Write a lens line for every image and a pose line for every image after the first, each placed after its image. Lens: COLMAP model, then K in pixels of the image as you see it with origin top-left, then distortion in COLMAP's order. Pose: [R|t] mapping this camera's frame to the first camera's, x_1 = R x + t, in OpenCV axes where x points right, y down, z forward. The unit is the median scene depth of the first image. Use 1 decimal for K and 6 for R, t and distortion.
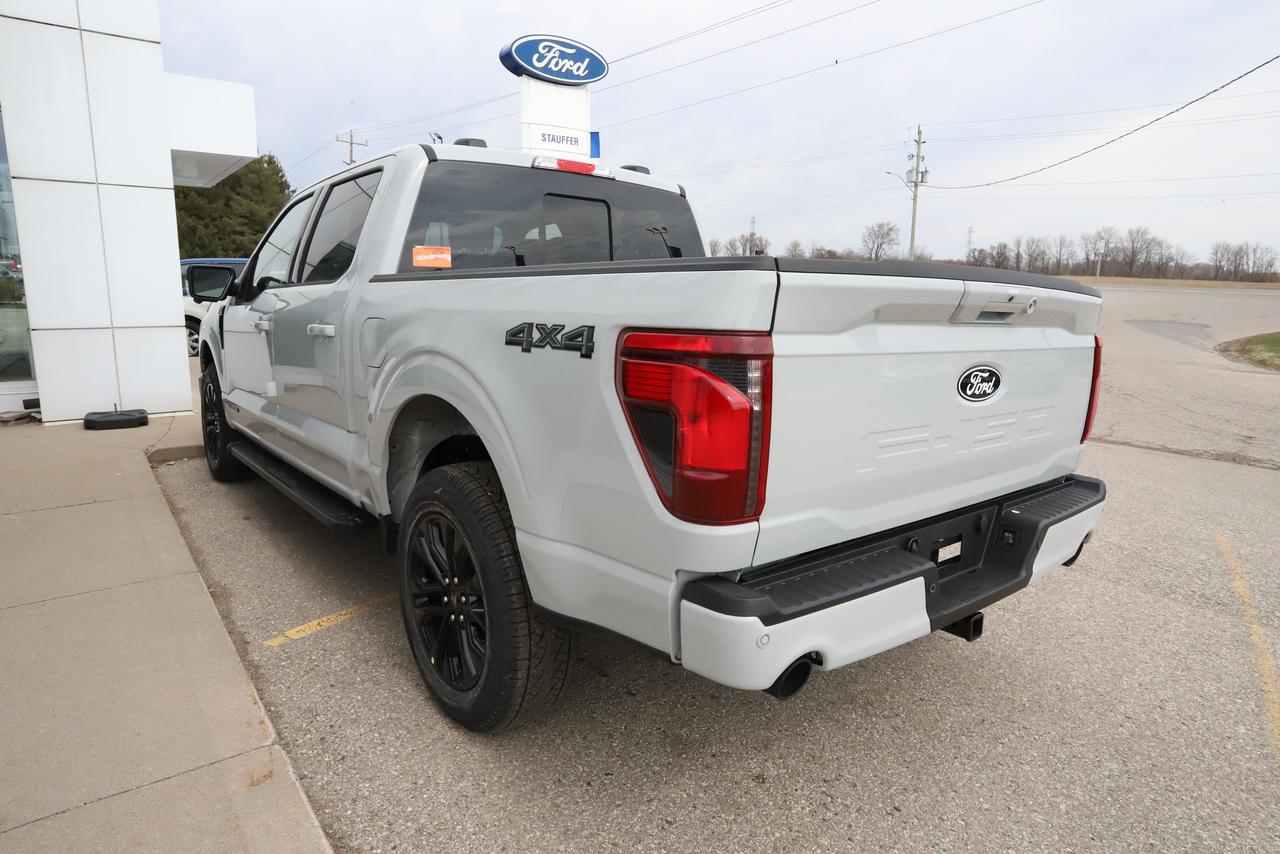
lens RADIAL K [[781.8, 0, 643.7], [0, 781.8, 425.0], [0, 0, 1]] dist [-0.049123, -0.001635]
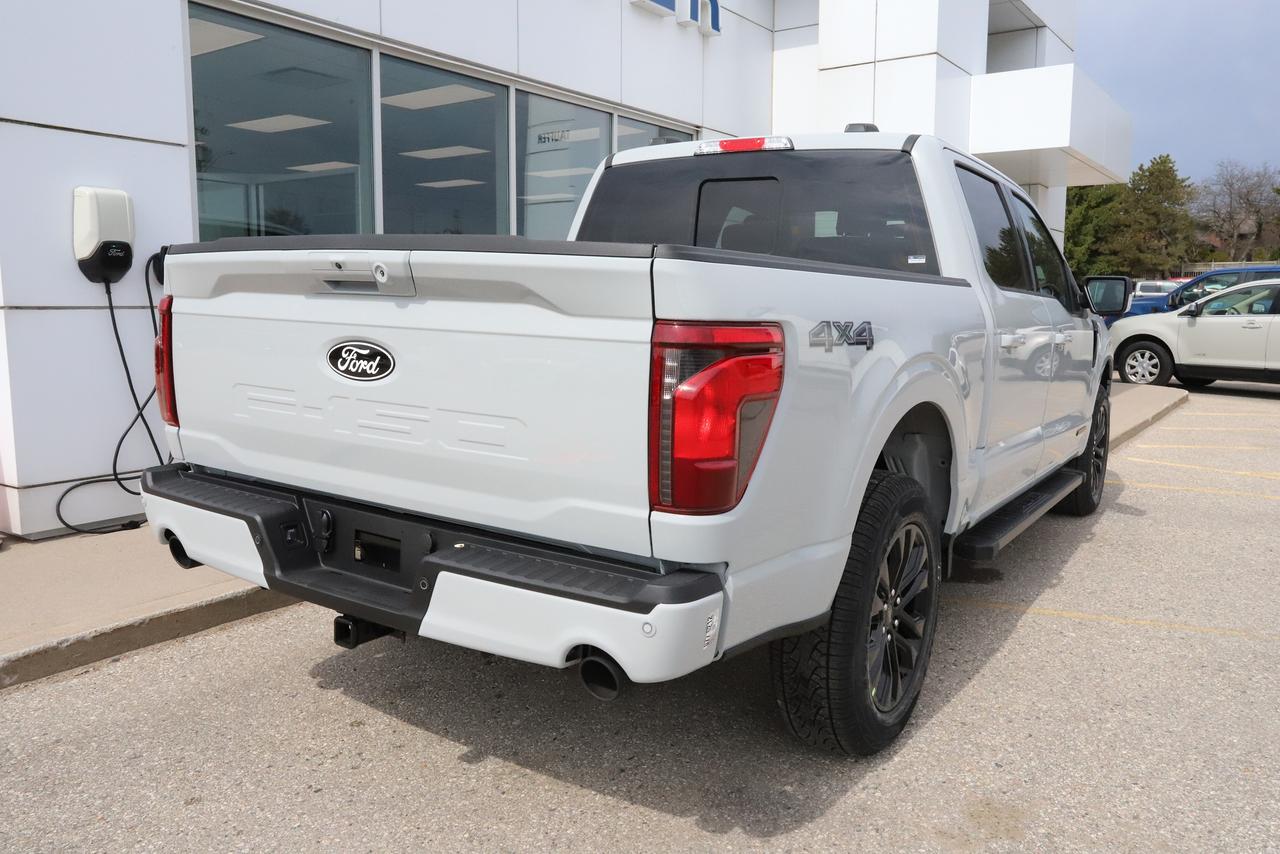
lens RADIAL K [[992.5, 0, 638.9], [0, 992.5, 421.6], [0, 0, 1]] dist [-0.009653, 0.004386]
pose [[0.274689, 0.108793, -0.955359, 0.169436], [-0.174050, 0.982791, 0.061873, -0.011619], [0.945649, 0.149285, 0.288897, 0.101759]]
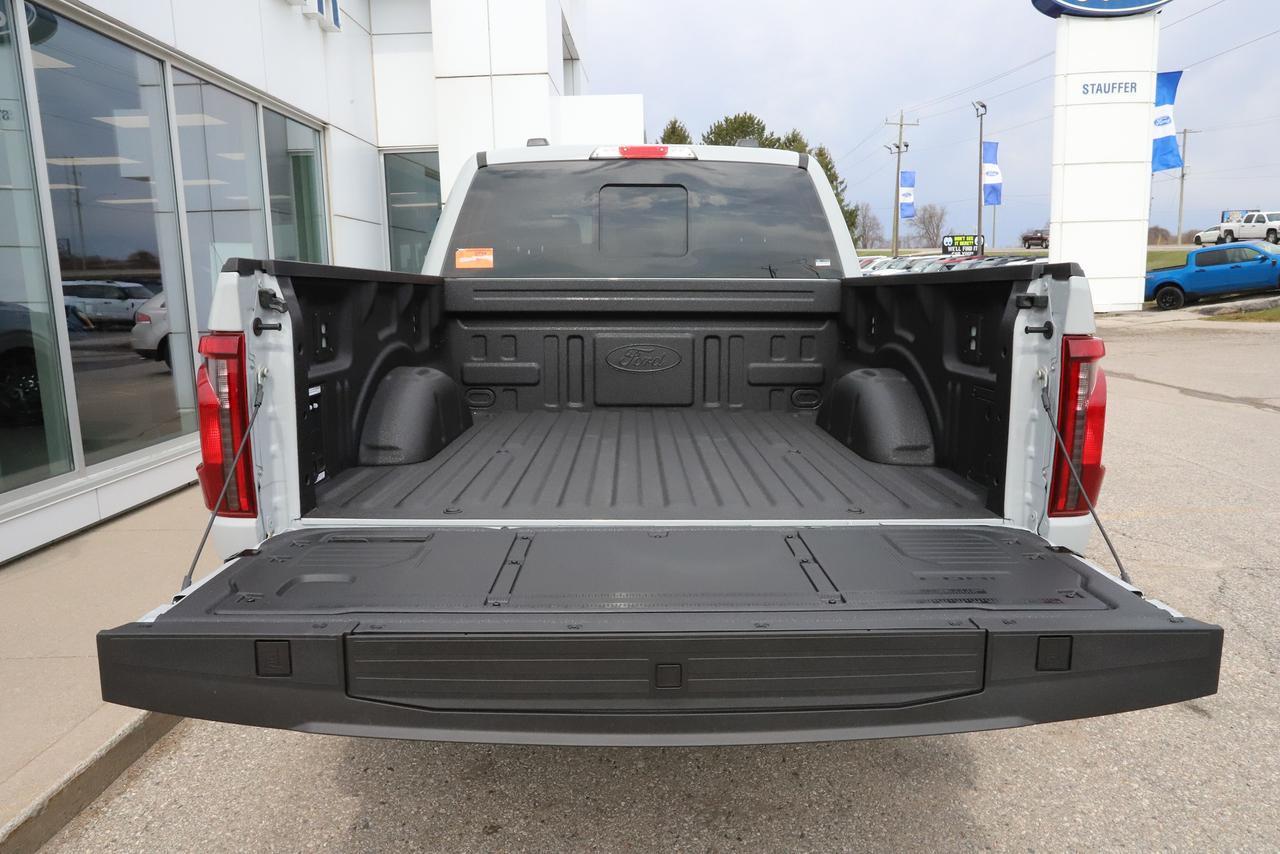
lens RADIAL K [[857.6, 0, 637.5], [0, 857.6, 428.0], [0, 0, 1]] dist [-0.017282, 0.008820]
pose [[0.772134, 0.078810, -0.630554, 0.096972], [-0.082000, 0.996341, 0.024115, -0.004864], [0.630147, 0.033085, 0.775771, 0.036129]]
